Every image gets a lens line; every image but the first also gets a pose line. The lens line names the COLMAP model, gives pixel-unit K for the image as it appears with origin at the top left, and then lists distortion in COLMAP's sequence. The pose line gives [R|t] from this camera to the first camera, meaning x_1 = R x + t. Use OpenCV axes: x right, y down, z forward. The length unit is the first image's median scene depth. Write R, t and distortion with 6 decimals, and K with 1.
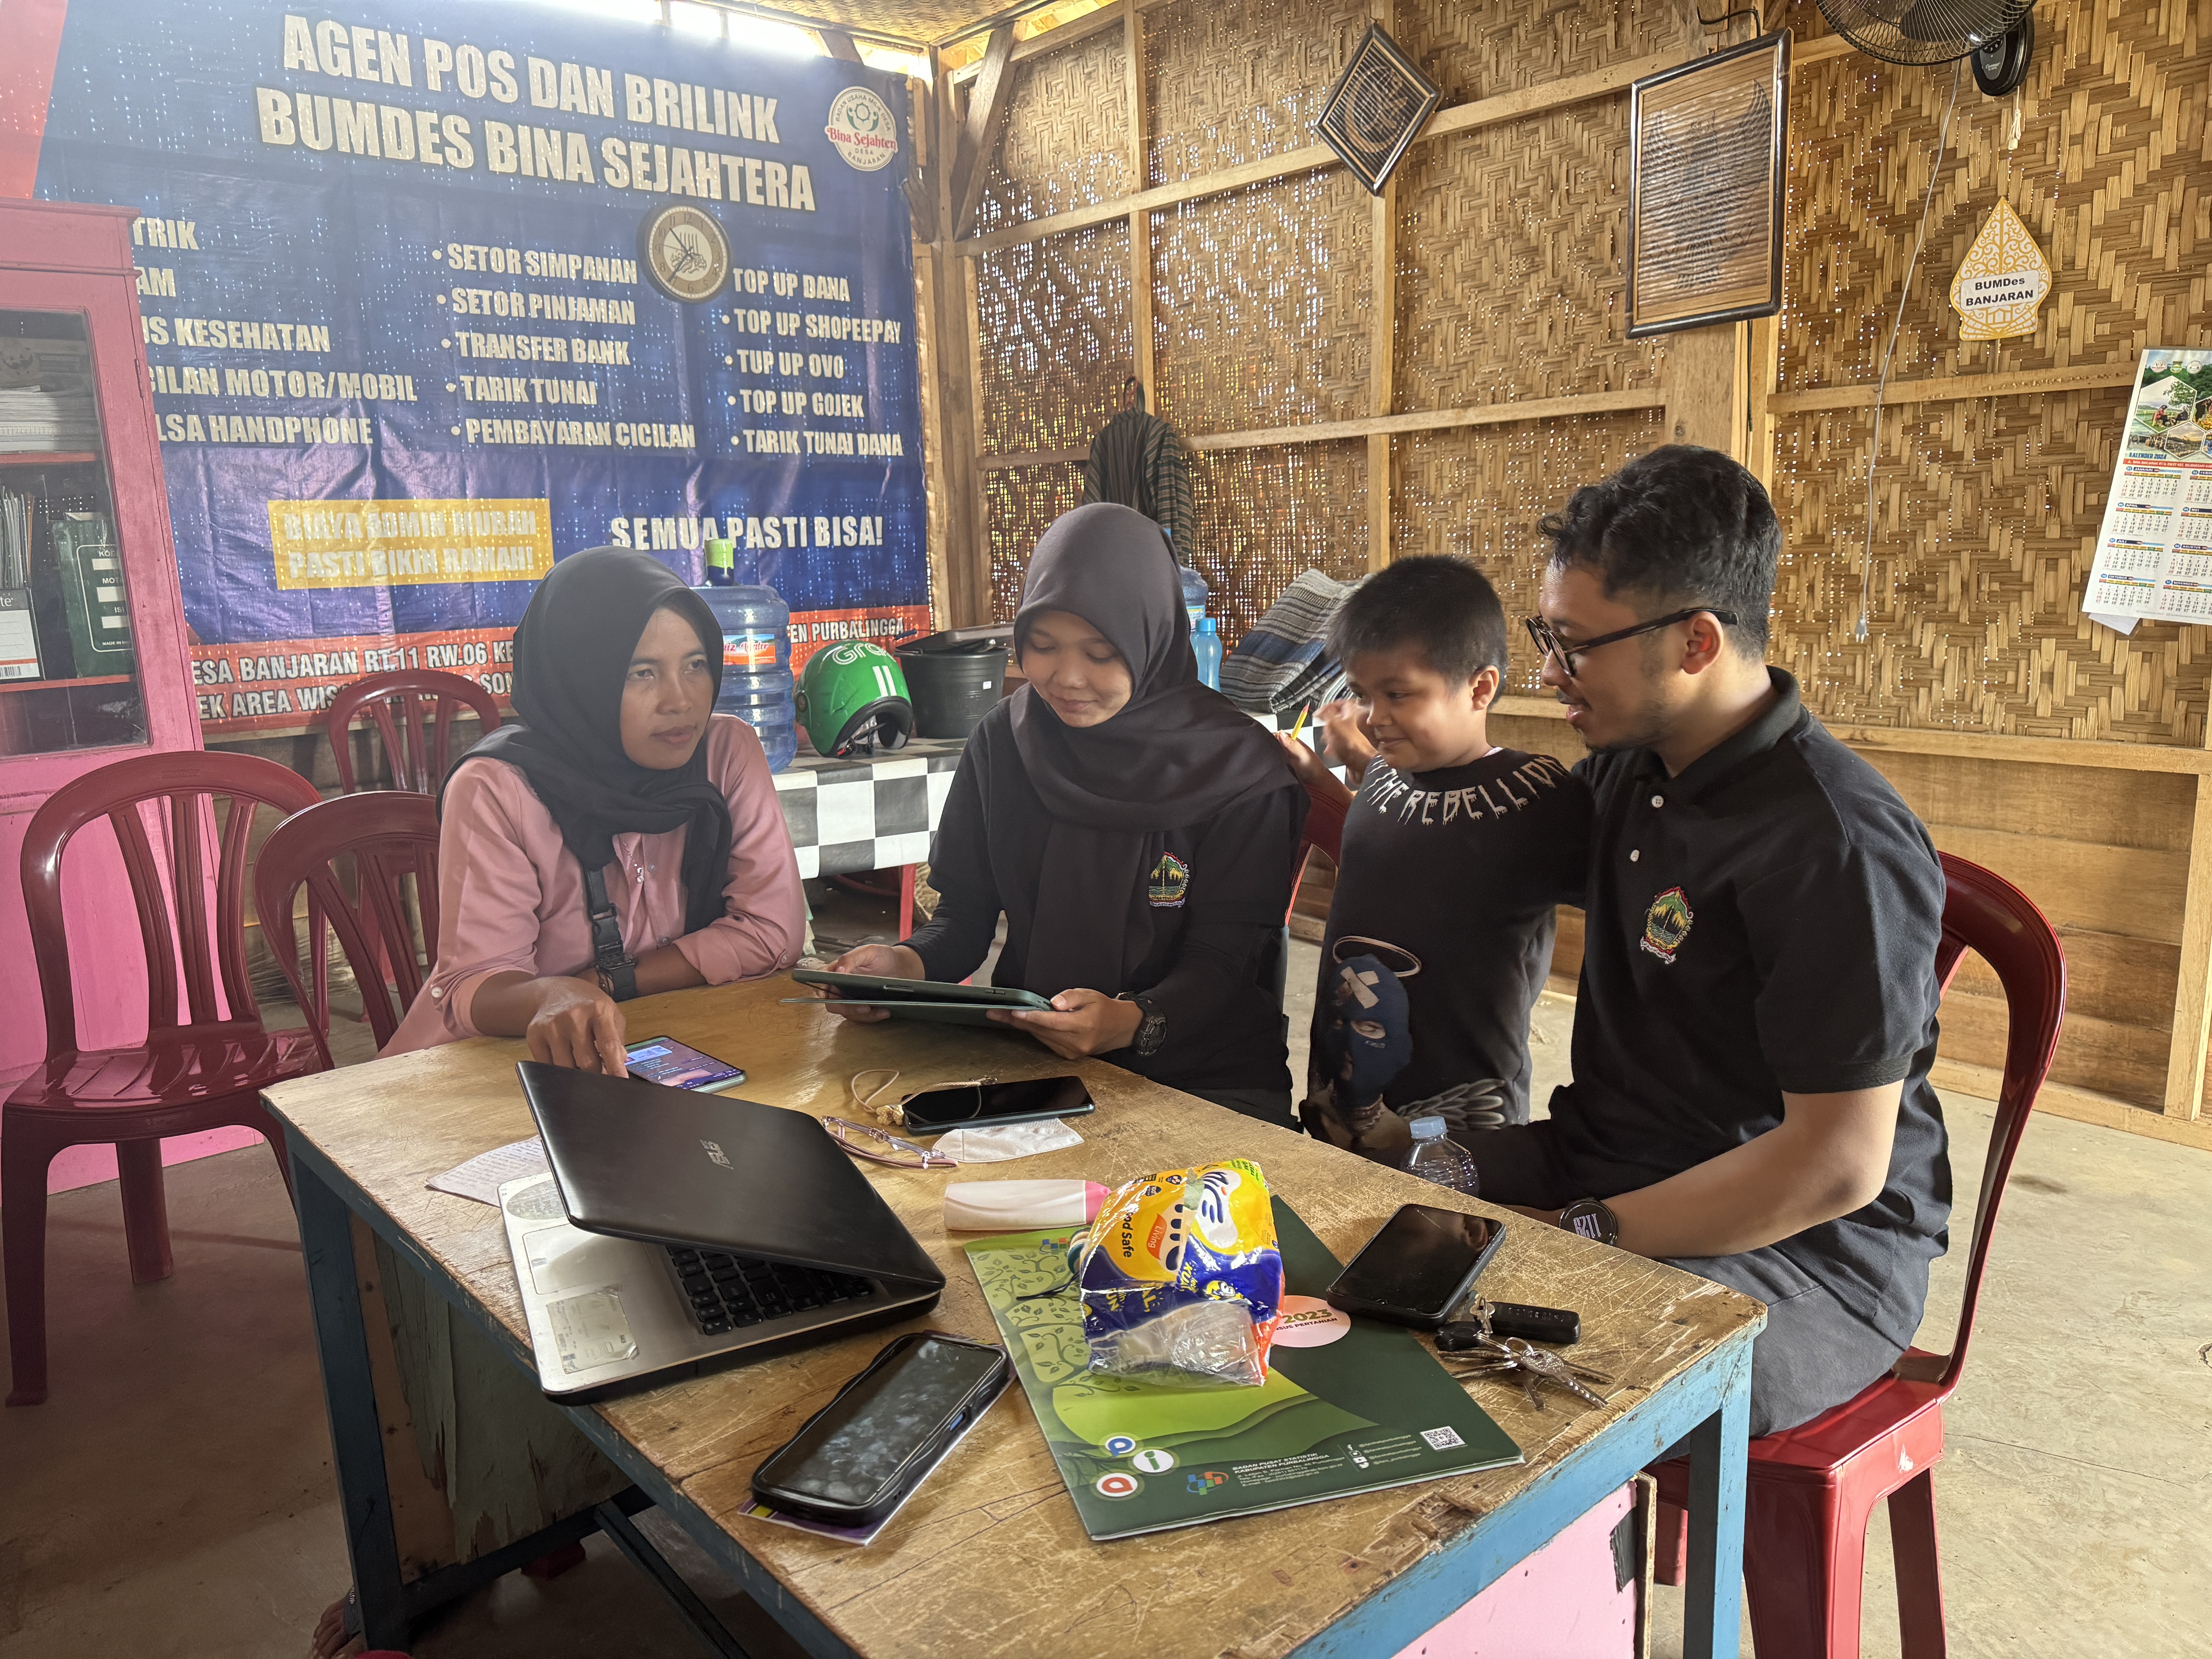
lens RADIAL K [[1562.3, 0, 1106.8], [0, 1562.3, 842.3], [0, 0, 1]] dist [0.017781, -0.023711]
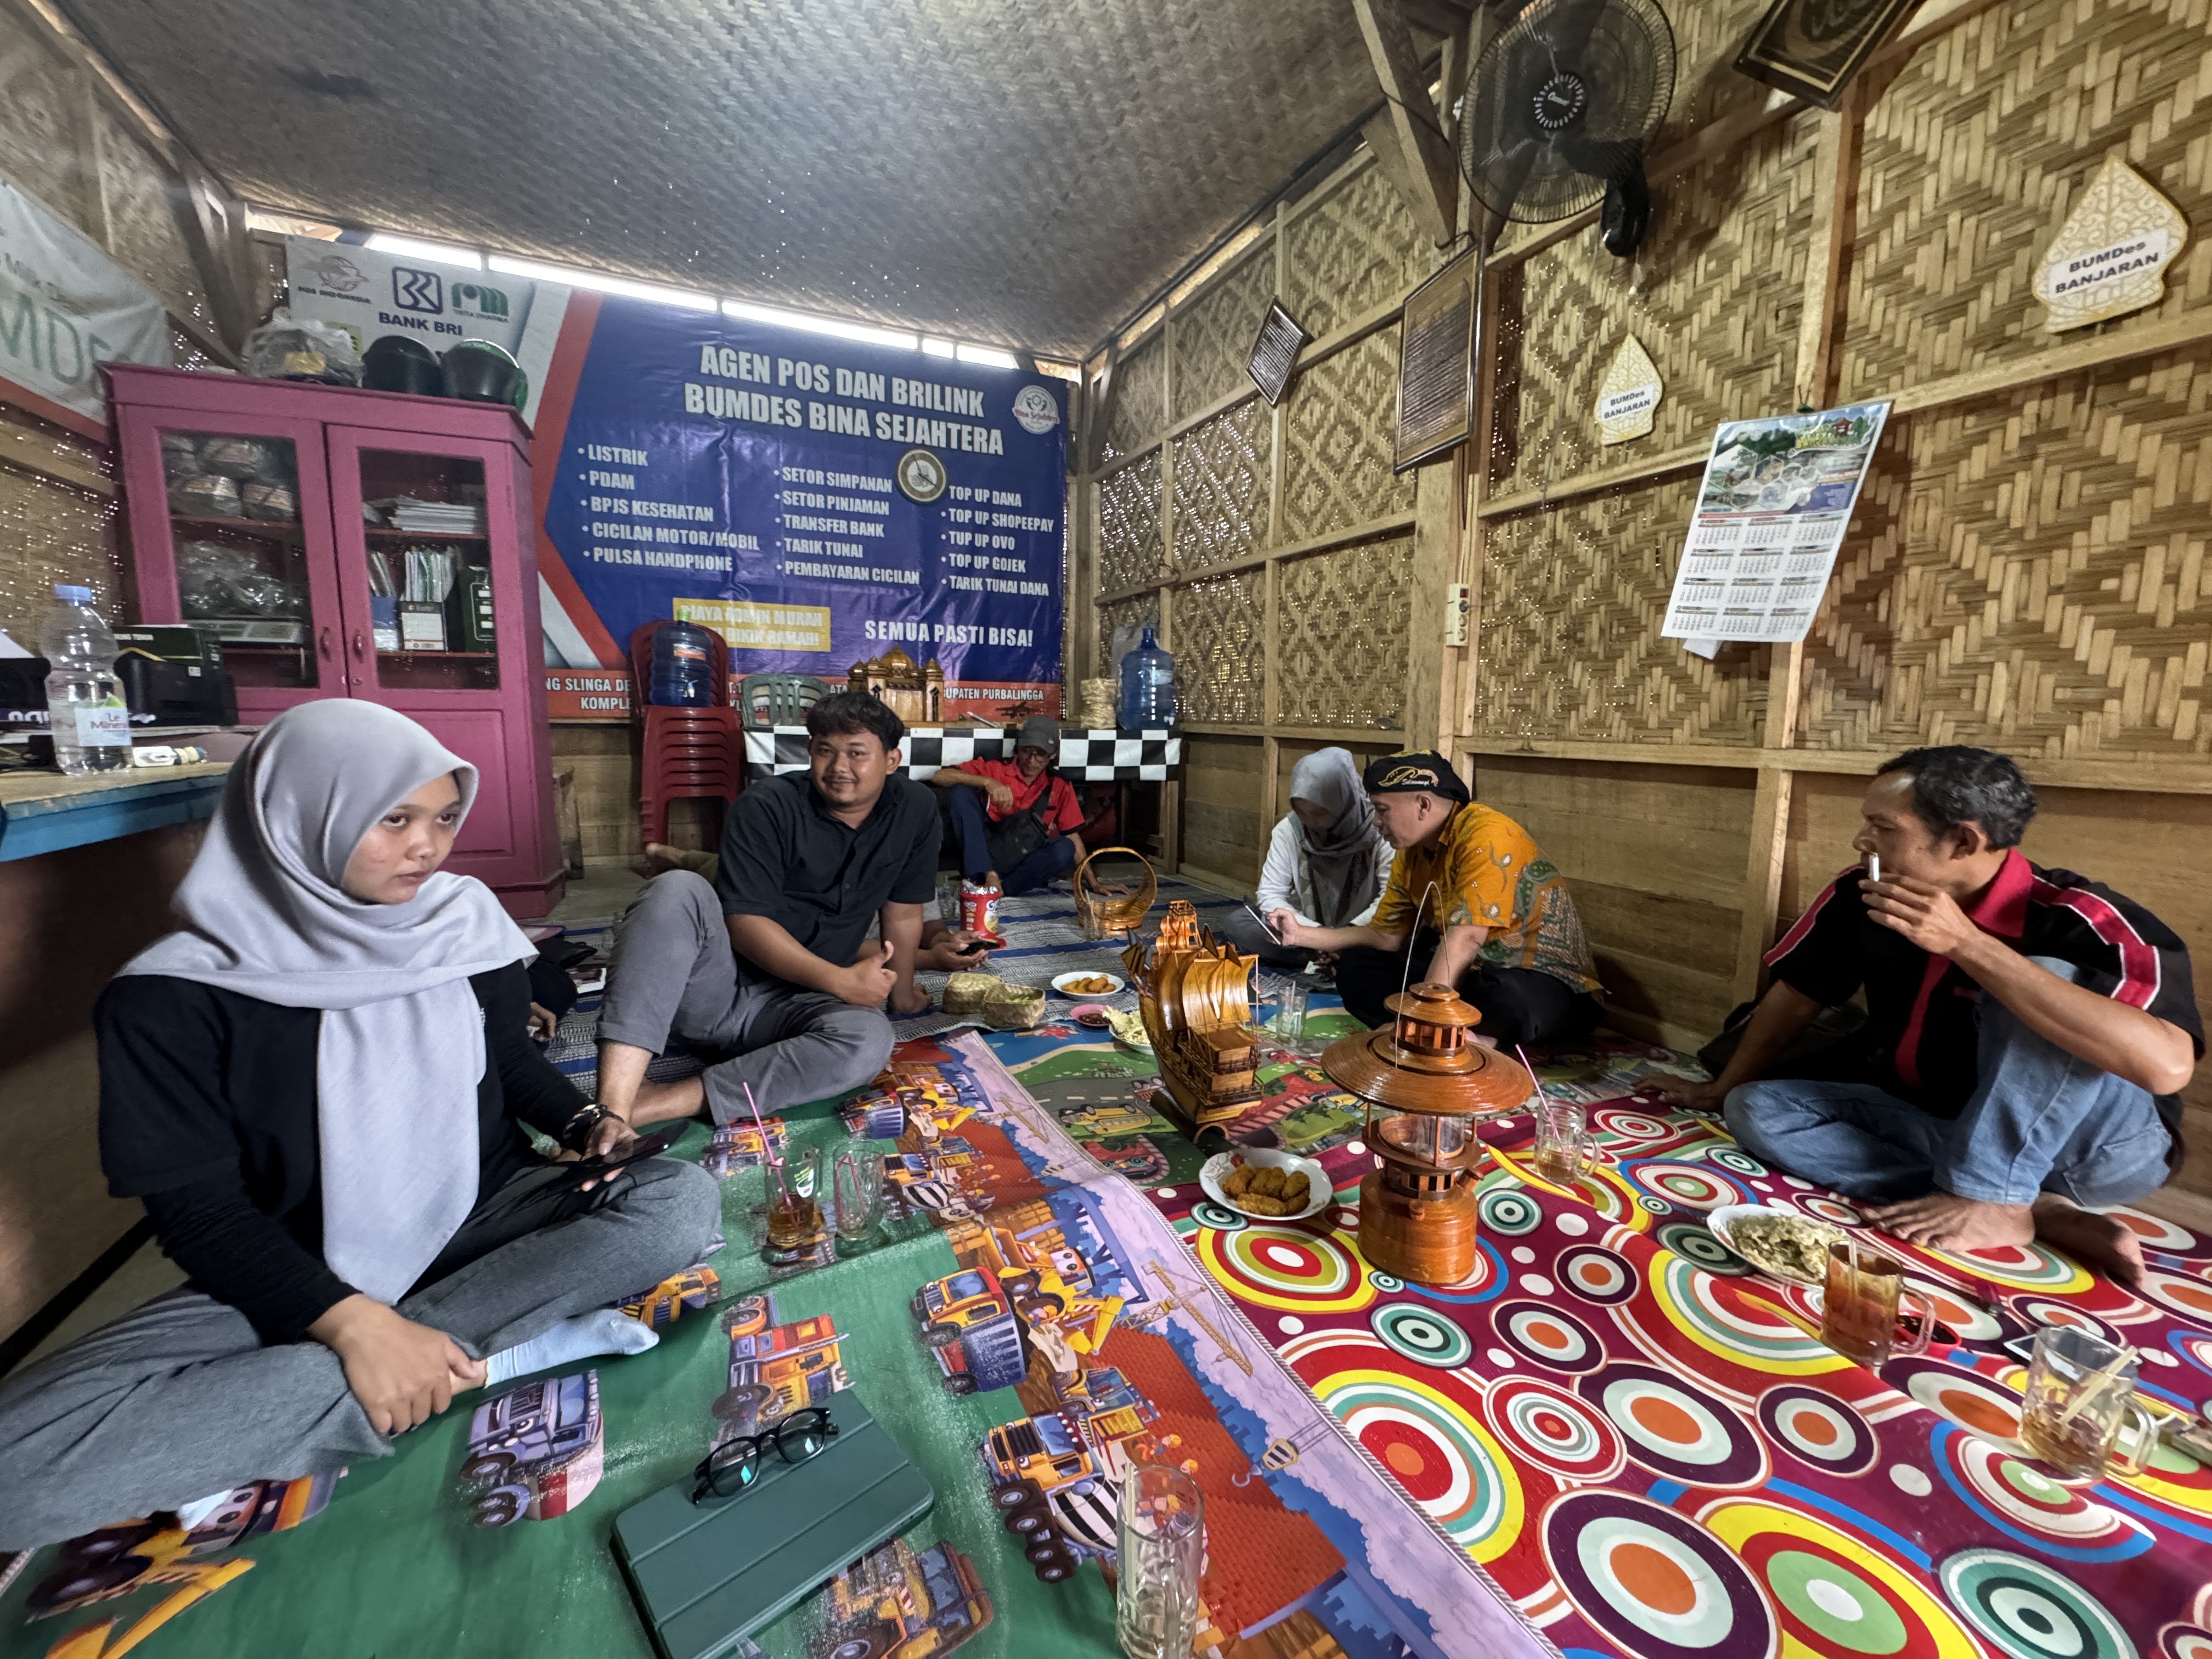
lens RADIAL K [[872.6, 0, 1097.9], [0, 872.6, 832.1], [0, 0, 1]] dist [-0.007650, 0.001328]
pose [[0.959357, 0.080058, -0.270602, 0.263111], [-0.093774, 0.994863, -0.038124, 0.055326], [0.266160, 0.061950, 0.961936, 0.141032]]
